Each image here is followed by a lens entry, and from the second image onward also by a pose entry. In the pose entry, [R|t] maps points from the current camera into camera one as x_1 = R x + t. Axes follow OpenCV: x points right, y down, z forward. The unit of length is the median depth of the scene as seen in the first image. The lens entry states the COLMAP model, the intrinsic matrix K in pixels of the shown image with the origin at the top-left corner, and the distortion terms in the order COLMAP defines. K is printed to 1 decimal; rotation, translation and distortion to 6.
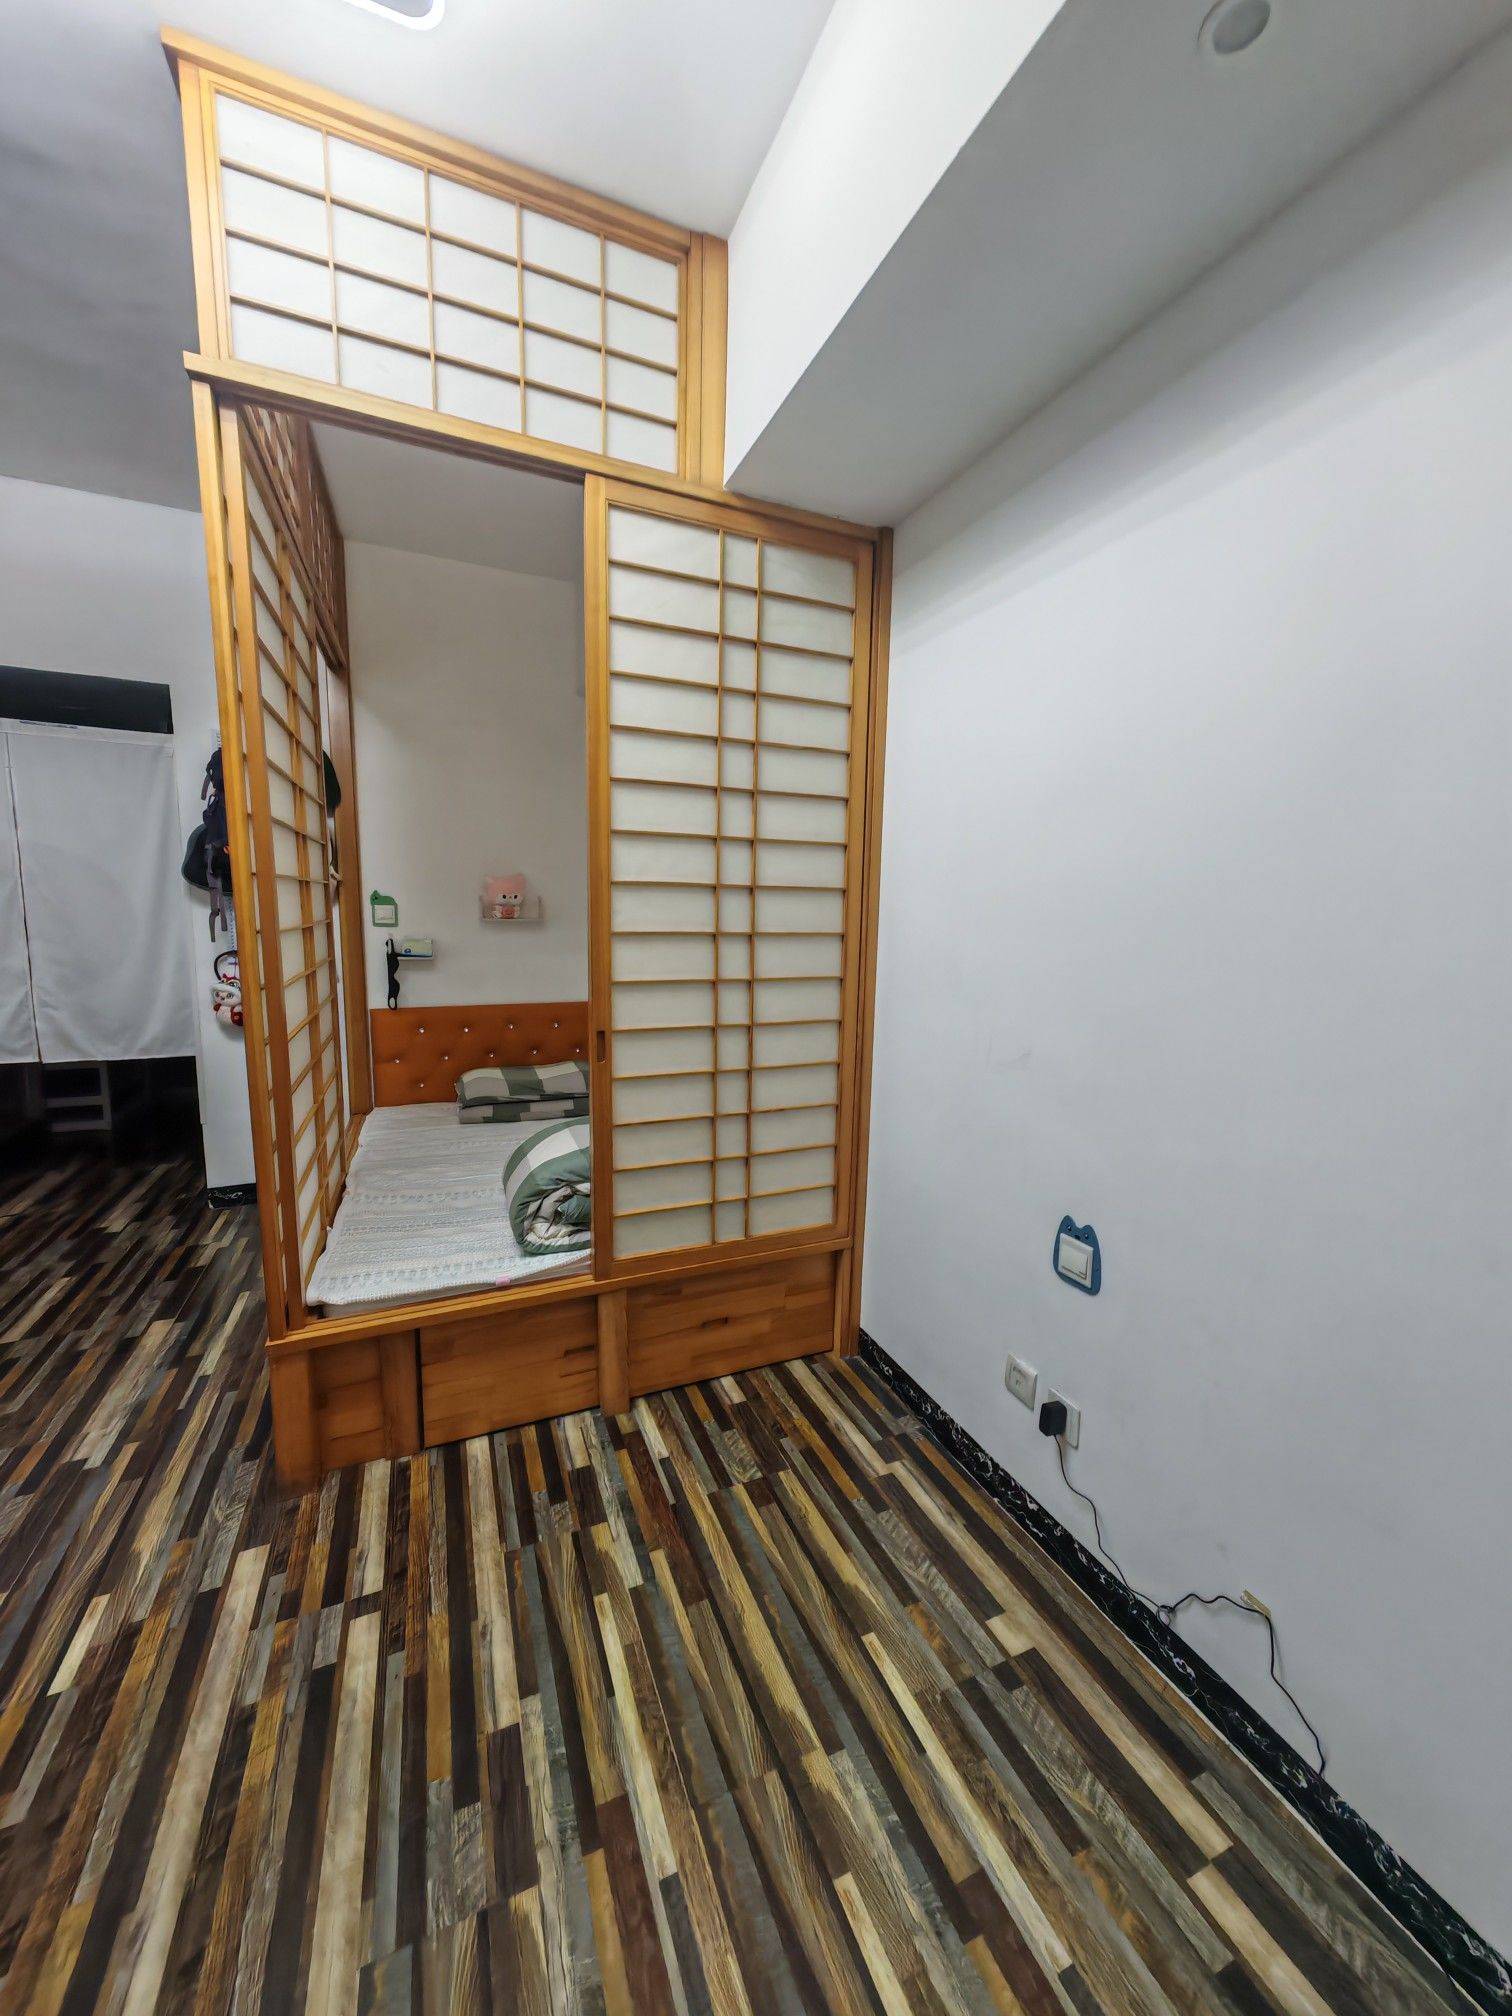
lens RADIAL K [[755.6, 0, 753.8], [0, 755.6, 1003.9], [0, 0, 1]] dist [0.006625, -0.000944]
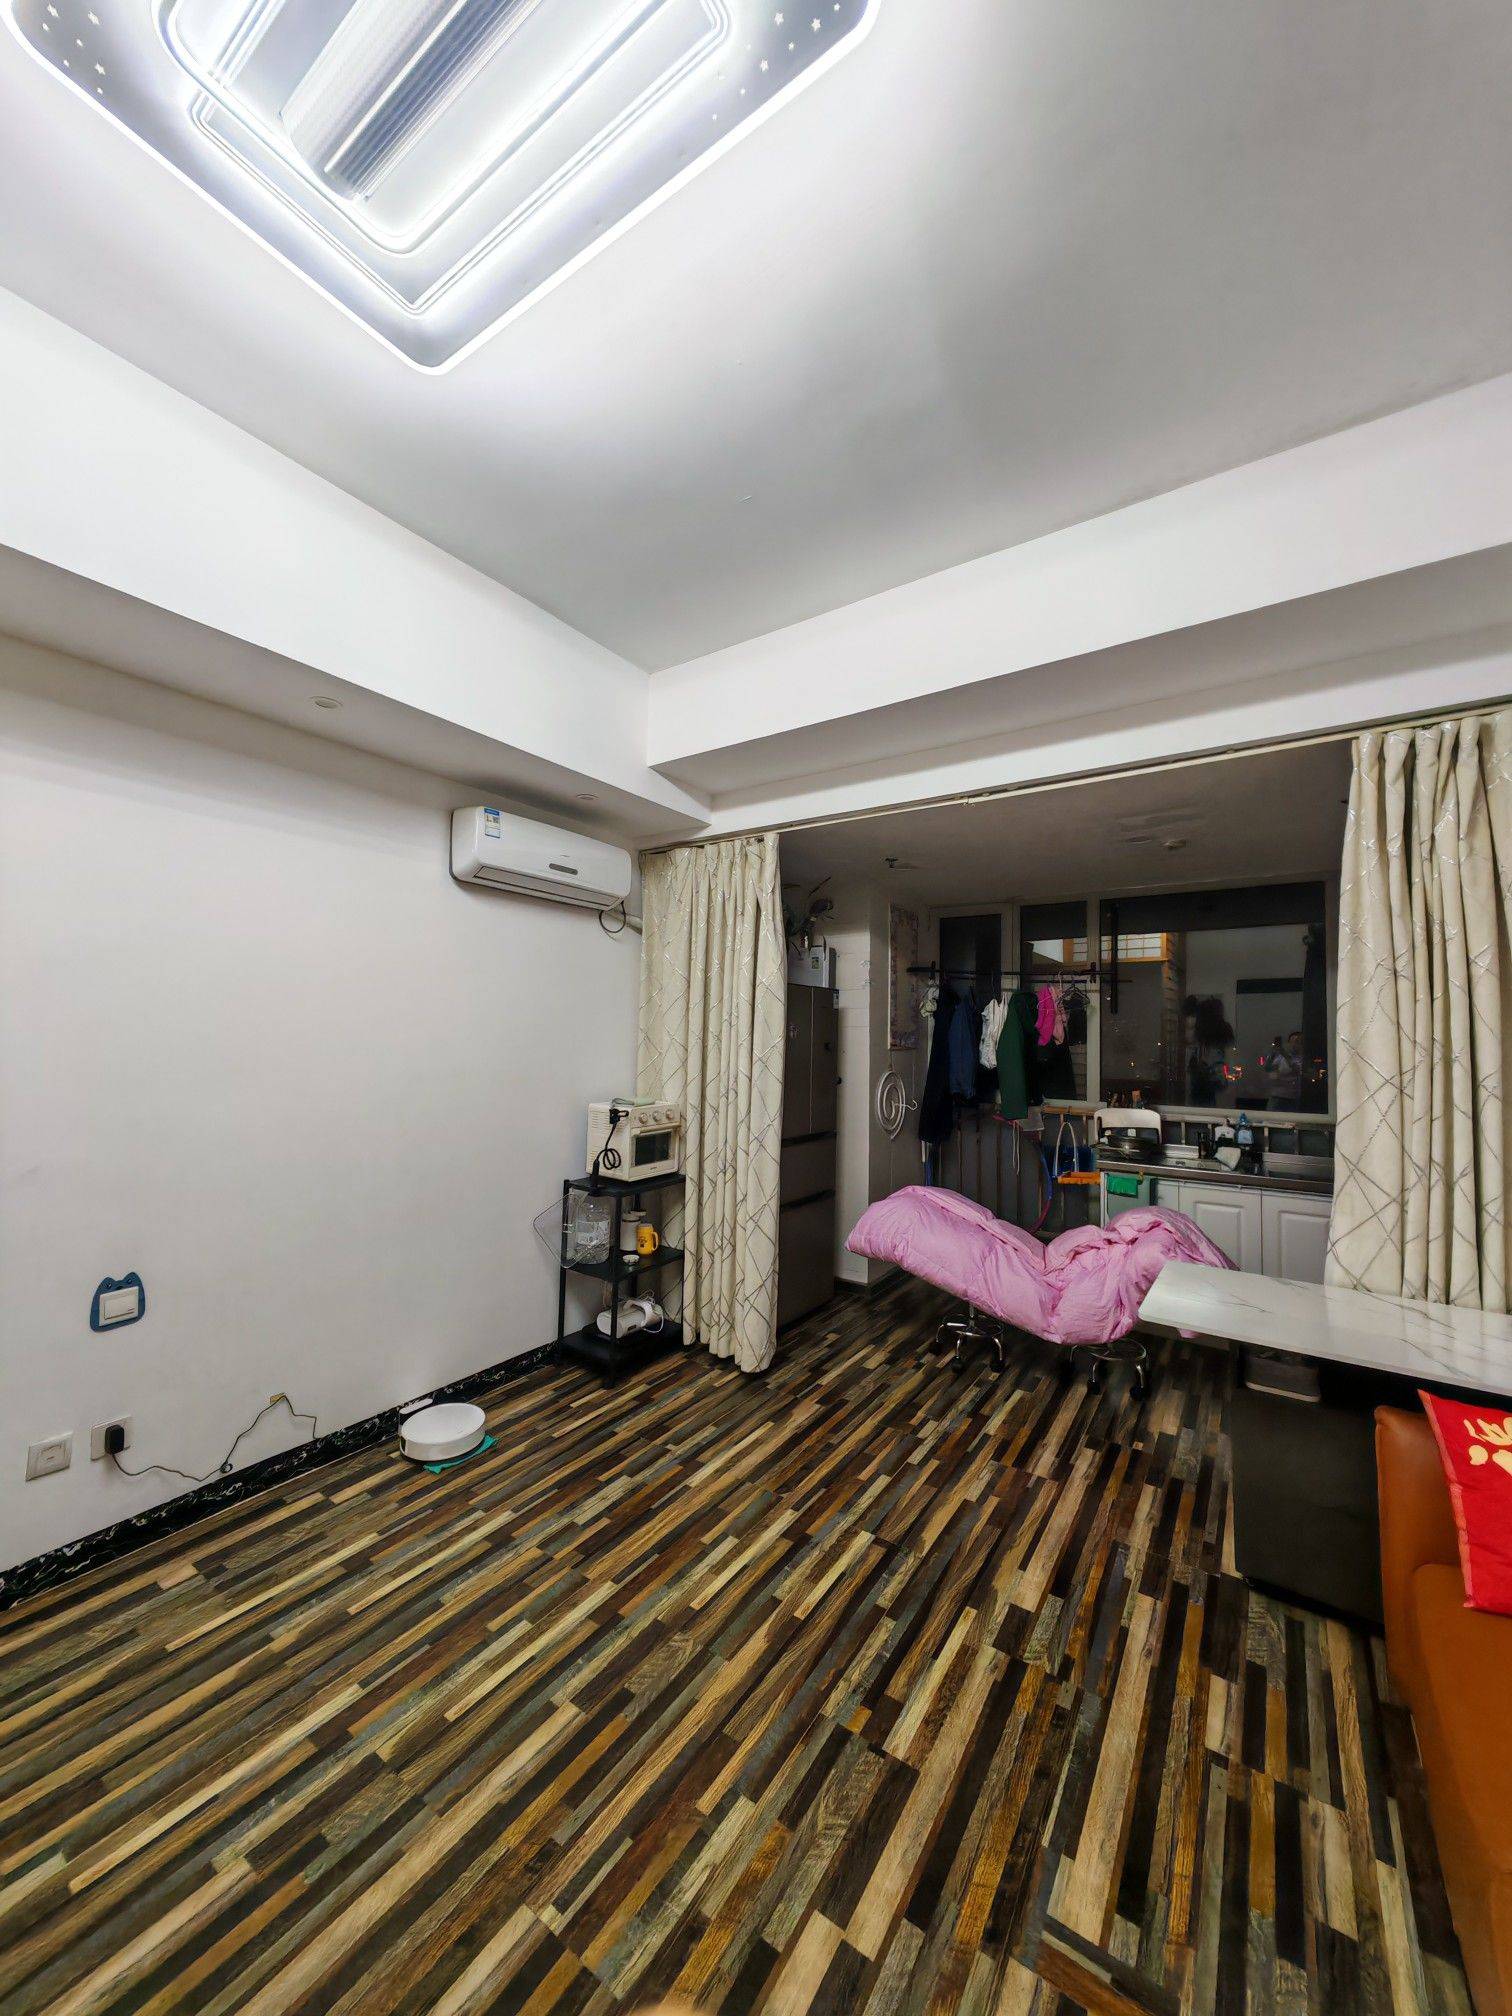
lens RADIAL K [[755.6, 0, 761.3], [0, 755.6, 1007.6], [0, 0, 1]] dist [0.006625, -0.000944]
pose [[-0.545508, 0.012283, 0.838016, -1.606256], [0.083806, 0.995681, 0.039960, -0.173323], [-0.833905, 0.092029, -0.544181, 0.900864]]
